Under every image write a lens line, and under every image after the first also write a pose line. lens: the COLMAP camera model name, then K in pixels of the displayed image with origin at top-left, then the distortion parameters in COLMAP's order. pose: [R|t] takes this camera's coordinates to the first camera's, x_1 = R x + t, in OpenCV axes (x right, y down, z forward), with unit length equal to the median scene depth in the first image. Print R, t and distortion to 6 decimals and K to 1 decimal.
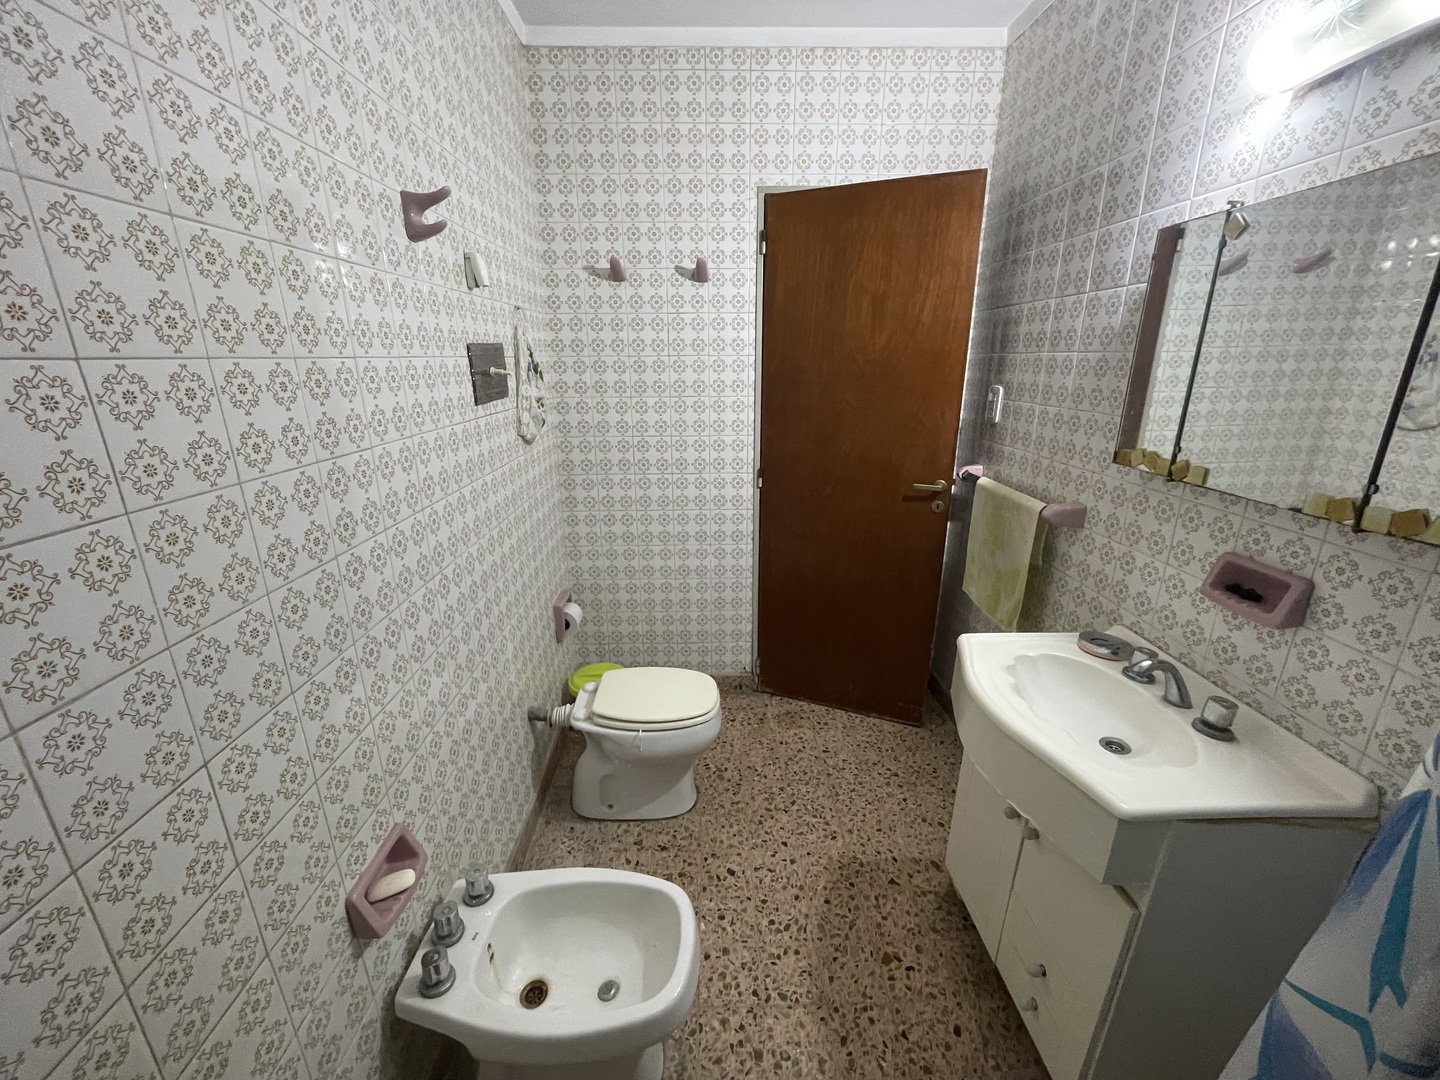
lens RADIAL K [[577.1, 0, 721.9], [0, 577.1, 538.3], [0, 0, 1]] dist [-0.002411, -0.000052]
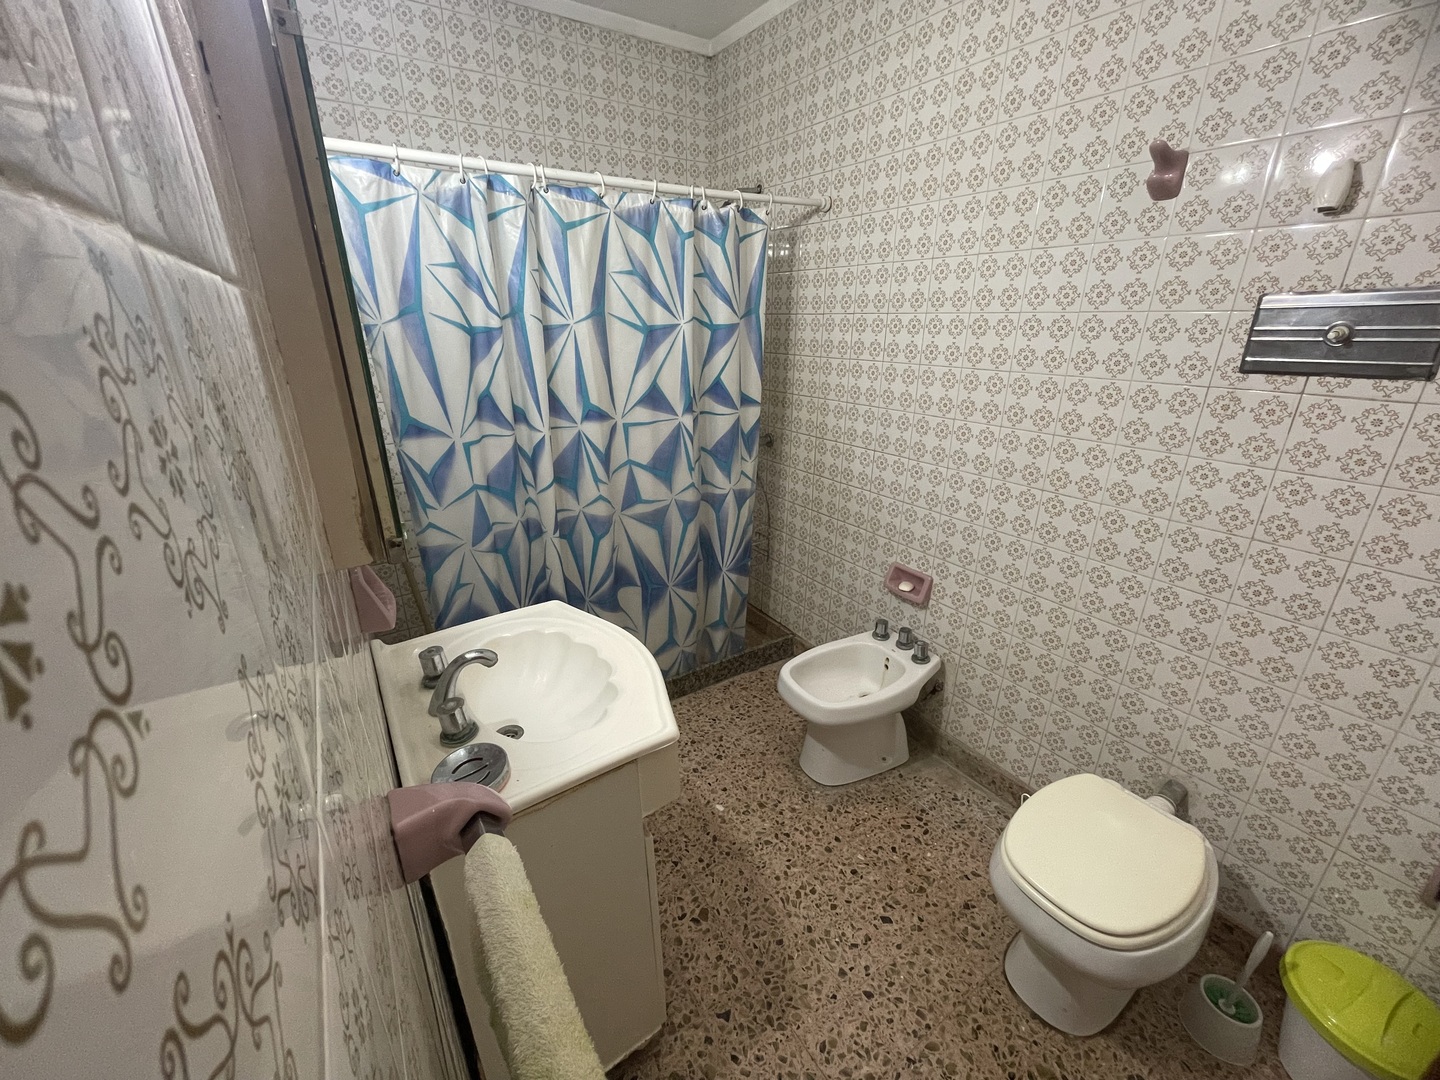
lens RADIAL K [[577.1, 0, 721.9], [0, 577.1, 537.7], [0, 0, 1]] dist [-0.002411, -0.000052]
pose [[-0.844173, 0.195816, -0.499026, 0.639213], [-0.154817, 0.802177, 0.576666, -0.405611], [0.513228, 0.564064, -0.646861, 1.298384]]
